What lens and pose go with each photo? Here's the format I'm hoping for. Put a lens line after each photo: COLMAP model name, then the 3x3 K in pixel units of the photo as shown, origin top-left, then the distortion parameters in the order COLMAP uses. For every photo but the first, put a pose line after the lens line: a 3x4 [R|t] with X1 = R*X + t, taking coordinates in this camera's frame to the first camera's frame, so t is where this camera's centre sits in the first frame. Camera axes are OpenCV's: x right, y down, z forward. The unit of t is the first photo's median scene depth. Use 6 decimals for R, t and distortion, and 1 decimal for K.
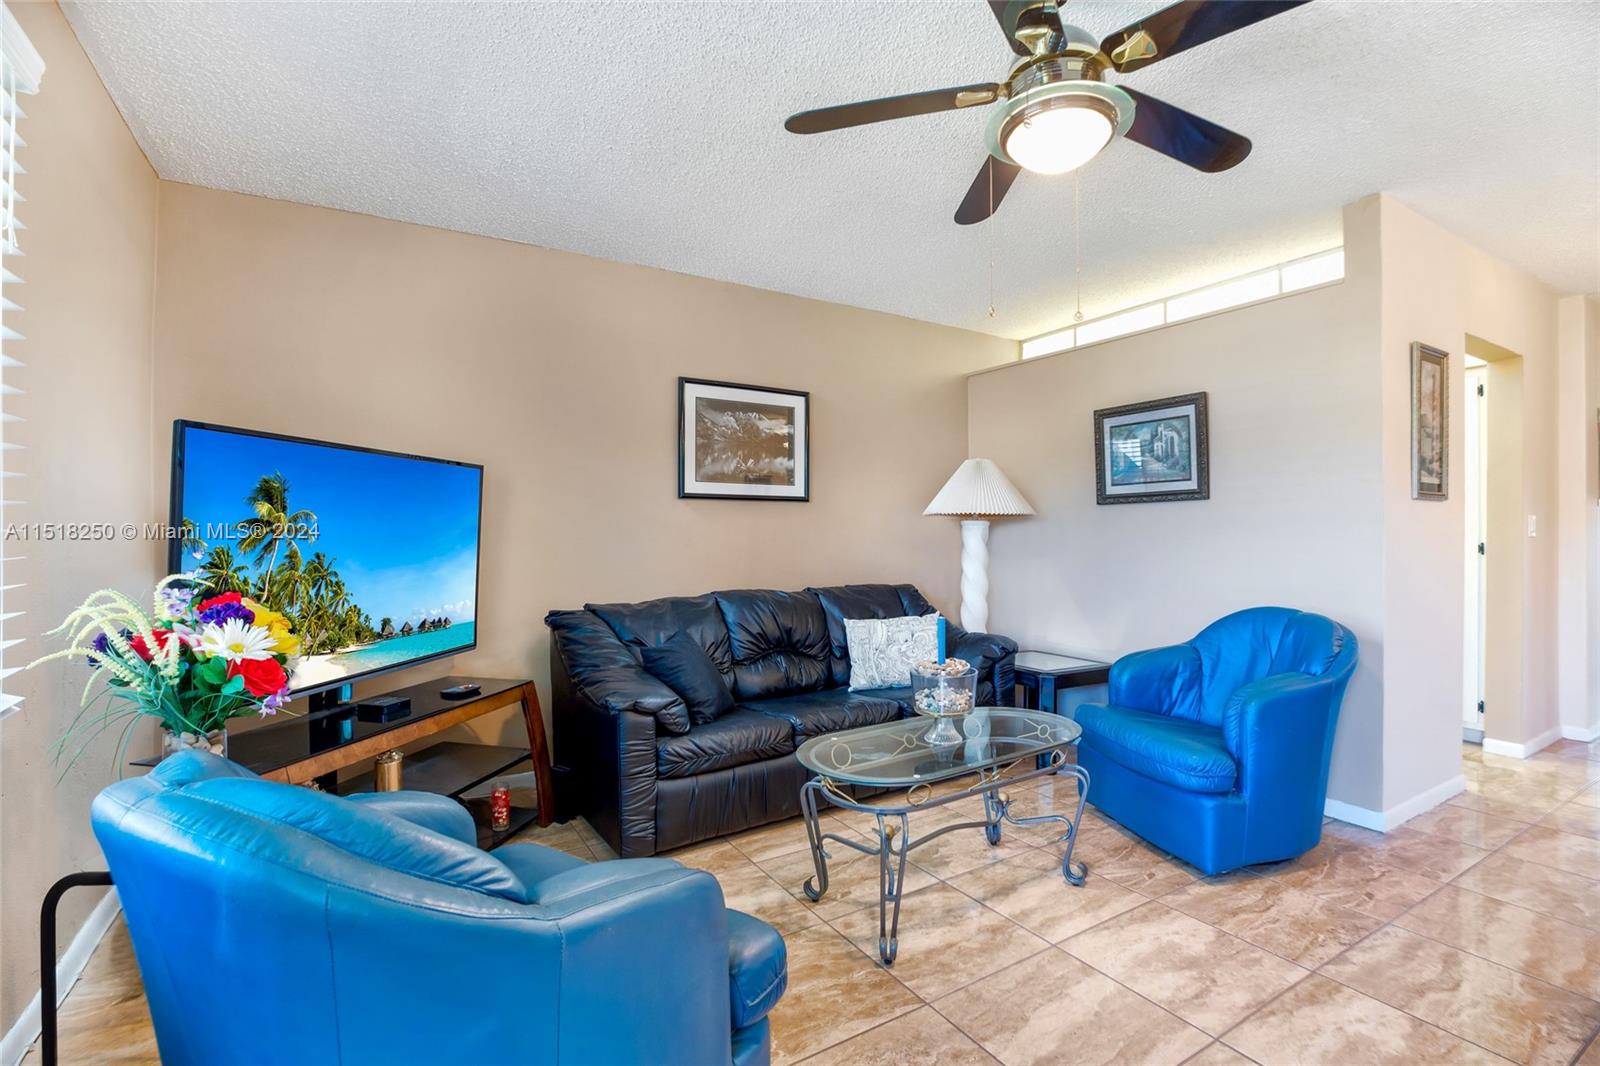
lens RADIAL K [[743.2, 0, 819.6], [0, 743.2, 535.1], [0, 0, 1]] dist [-0.001916, -0.000060]
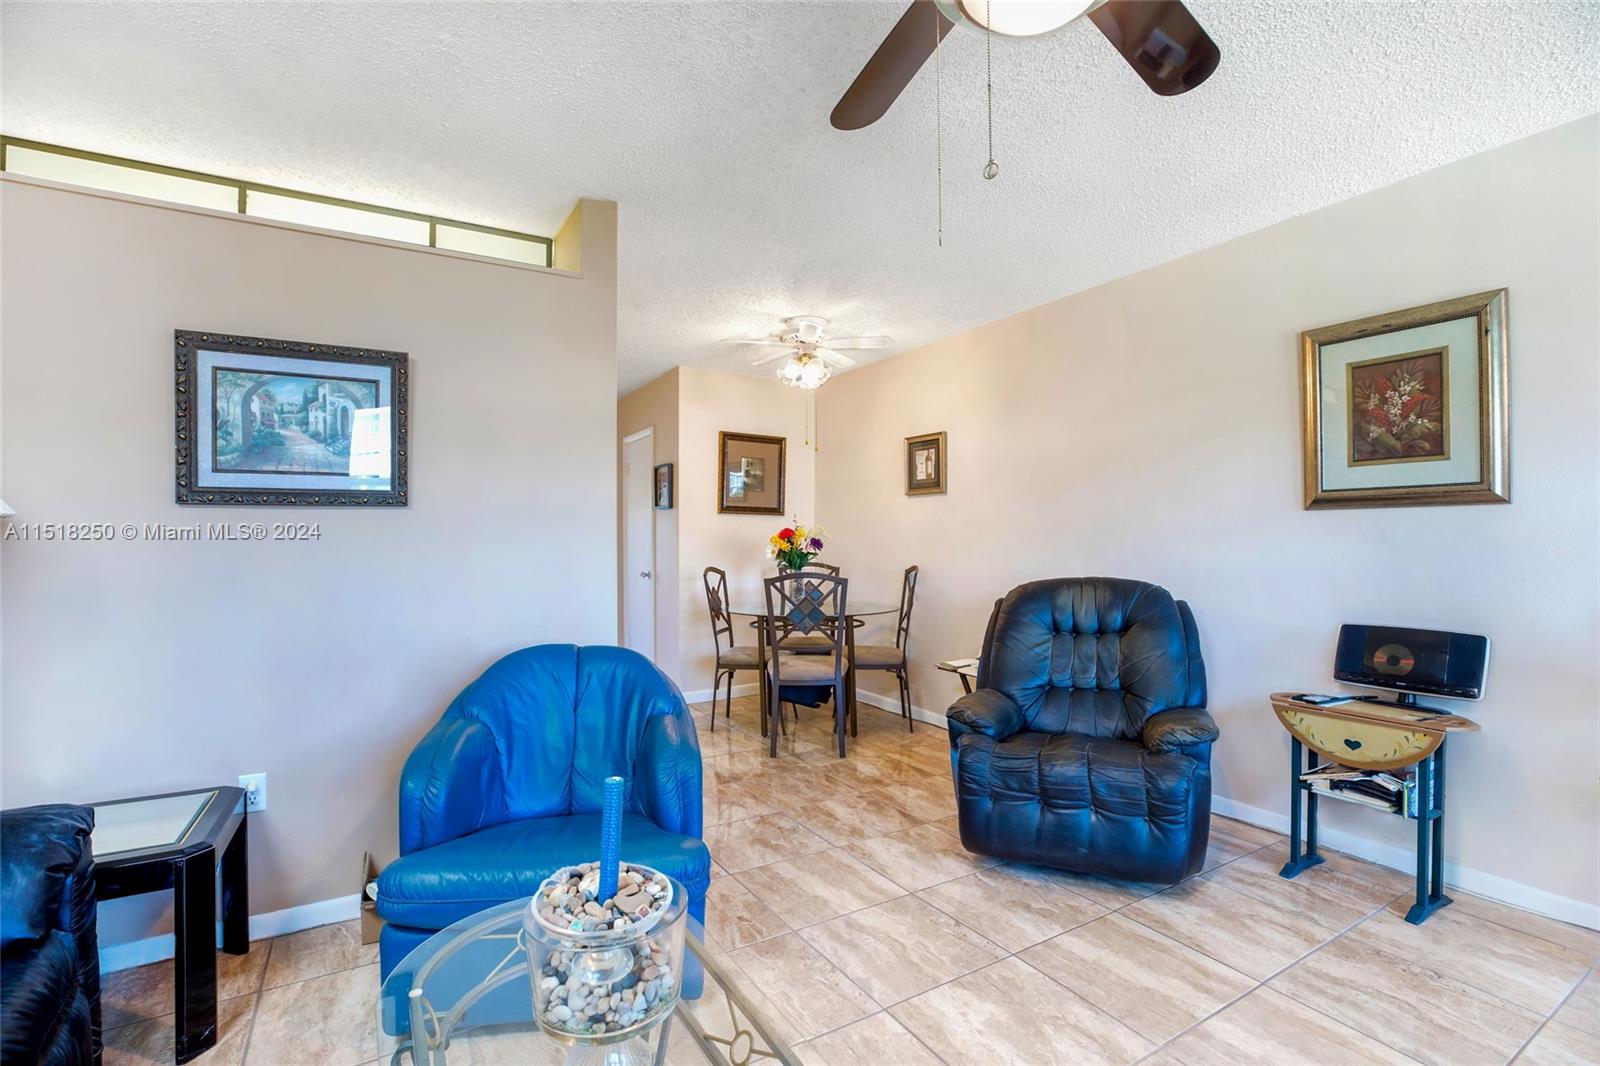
lens RADIAL K [[743.2, 0, 819.6], [0, 743.2, 535.1], [0, 0, 1]] dist [-0.001916, -0.000060]
pose [[0.028360, 0.008211, 0.999564, -0.162966], [0.005837, 0.999948, -0.008380, -0.011865], [-0.999581, 0.006072, 0.028310, 0.557226]]
